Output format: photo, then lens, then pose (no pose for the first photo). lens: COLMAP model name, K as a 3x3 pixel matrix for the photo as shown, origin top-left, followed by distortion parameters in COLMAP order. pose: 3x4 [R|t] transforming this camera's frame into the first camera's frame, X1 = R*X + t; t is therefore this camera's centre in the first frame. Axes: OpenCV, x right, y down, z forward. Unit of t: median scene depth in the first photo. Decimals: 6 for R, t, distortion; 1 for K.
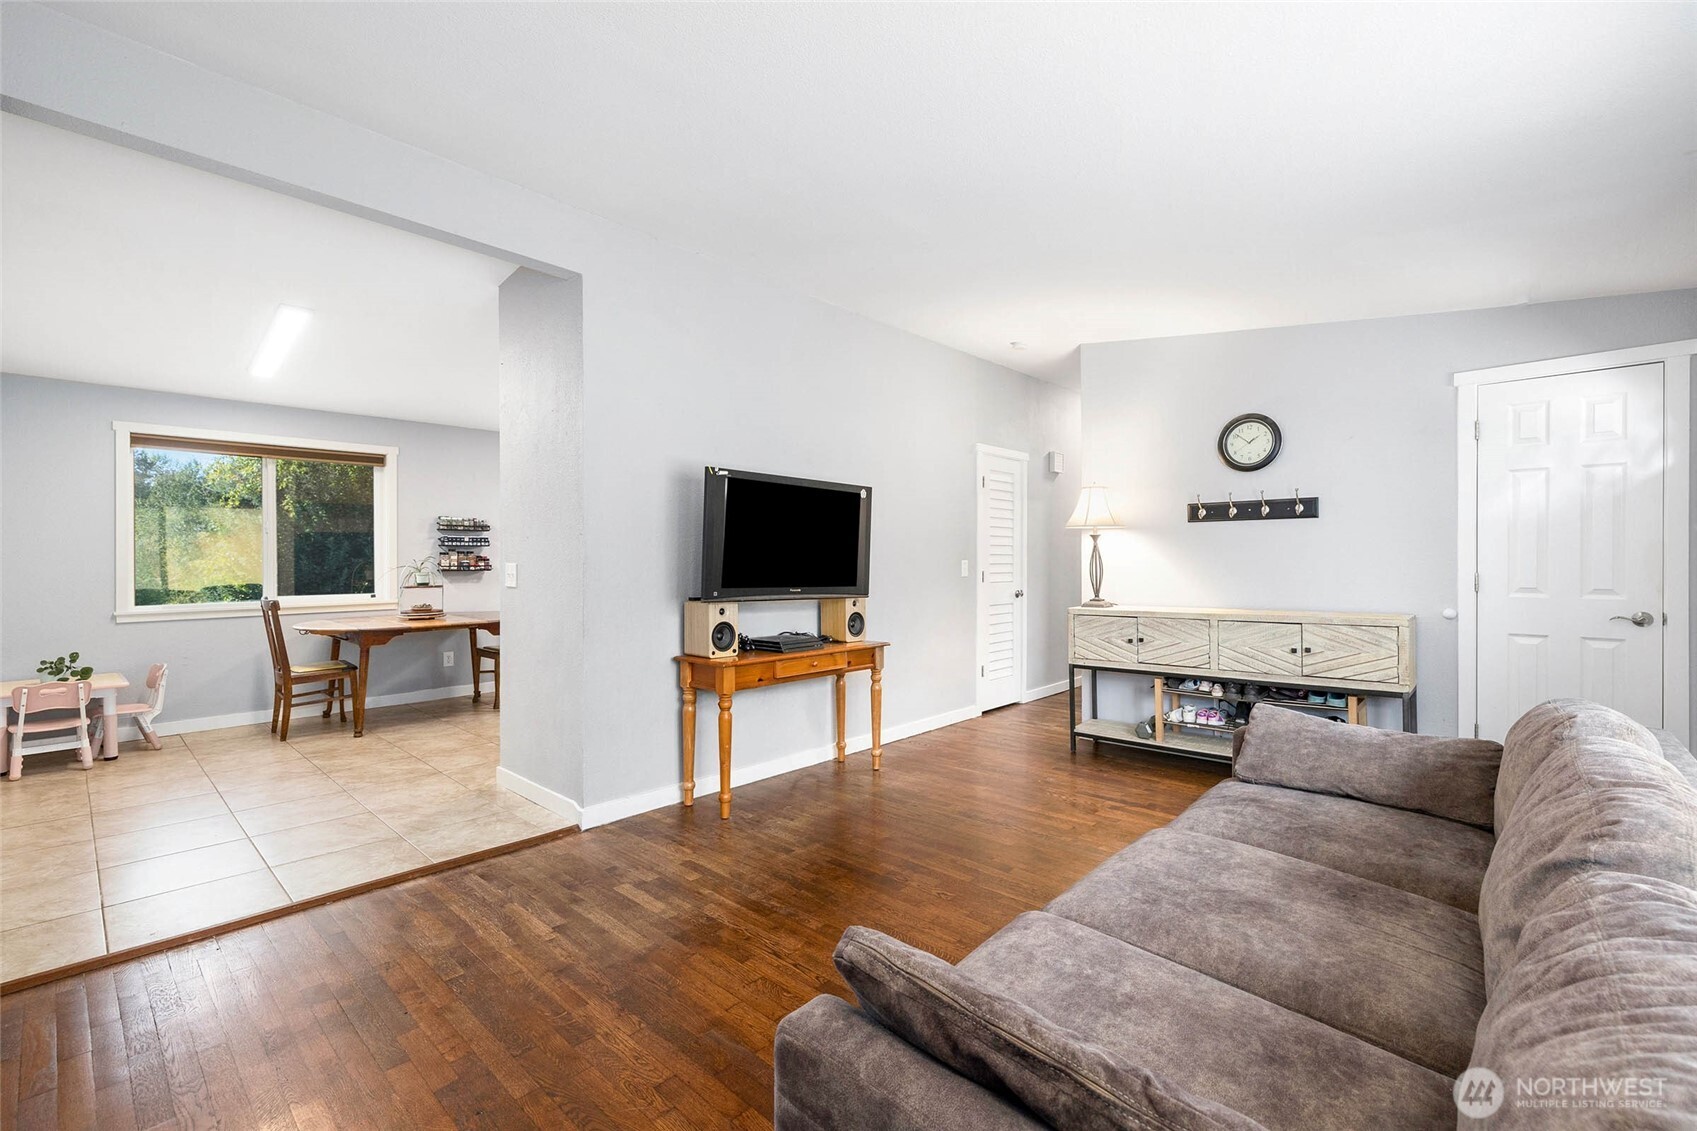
lens RADIAL K [[723.8, 0, 851.9], [0, 723.8, 562.7], [0, 0, 1]] dist [-0.002702, 0.000619]
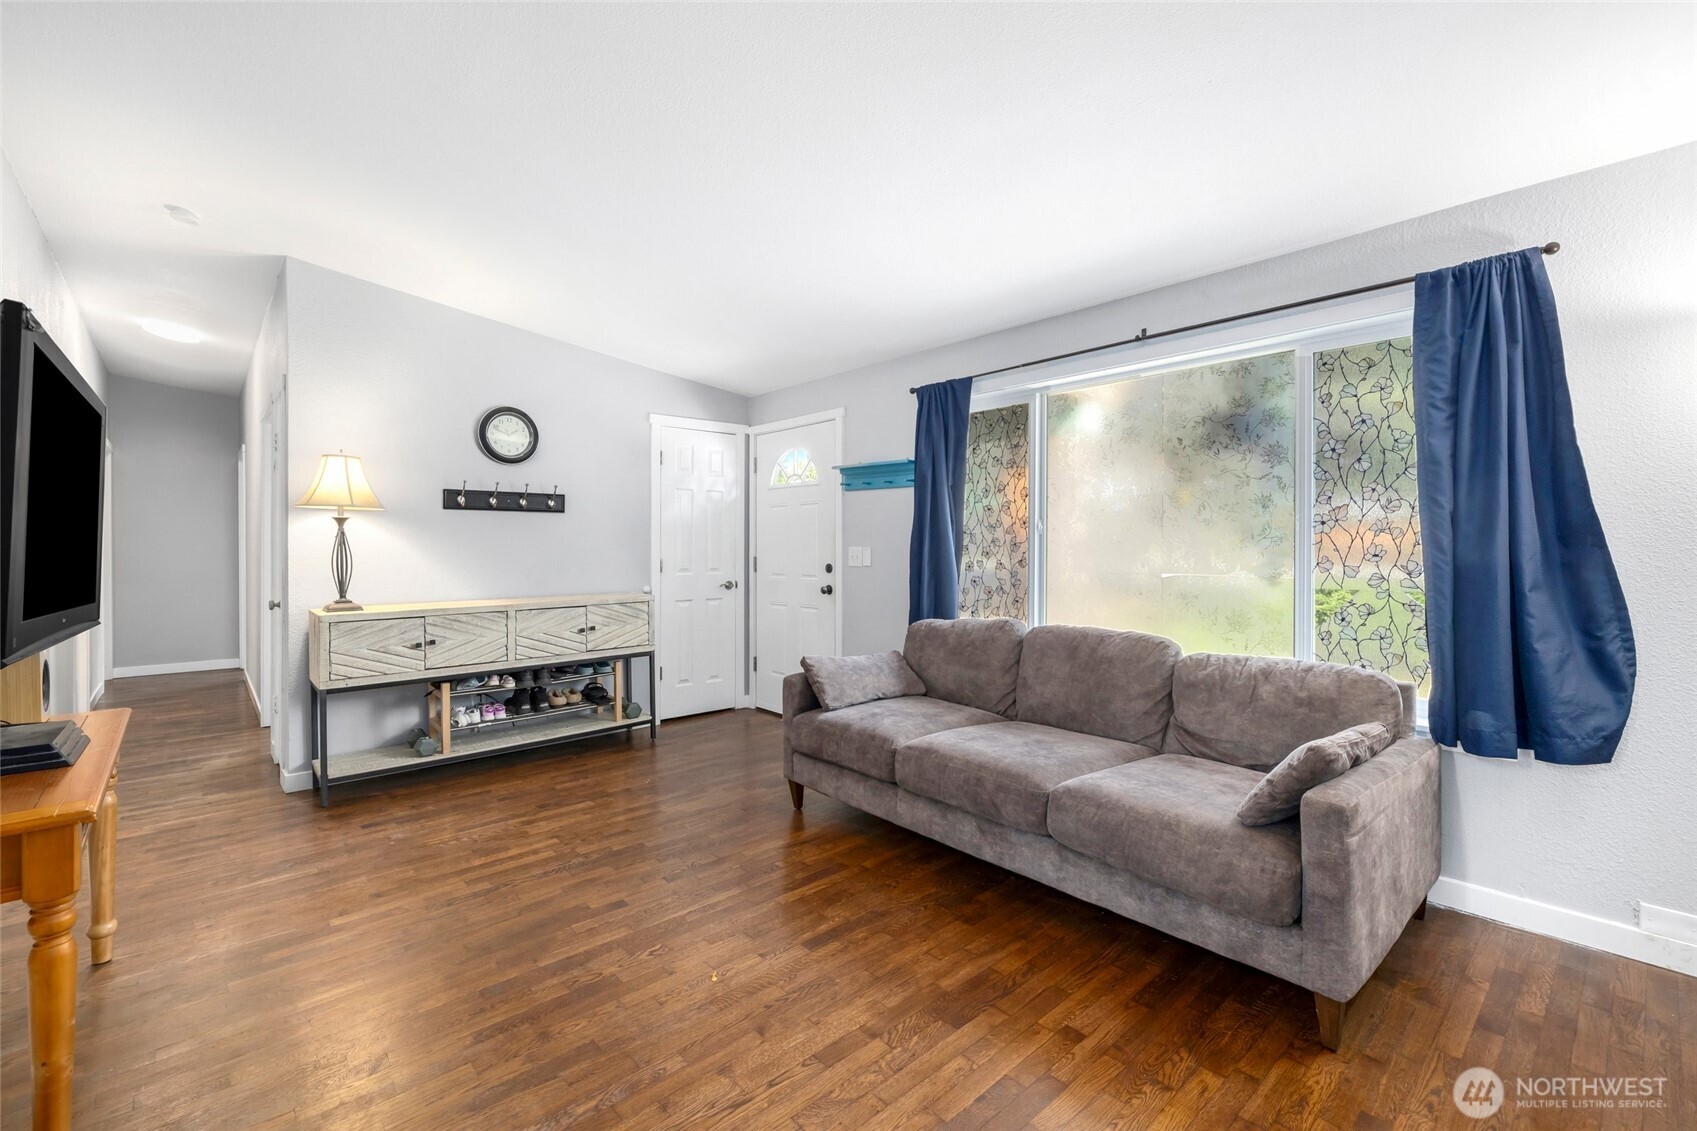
lens RADIAL K [[723.8, 0, 839.1], [0, 723.8, 555.5], [0, 0, 1]] dist [-0.002702, 0.000619]
pose [[0.098032, -0.007934, 0.995152, -0.432218], [0.004423, 0.999962, 0.007537, -0.001800], [-0.995173, 0.003663, 0.098064, 0.449627]]
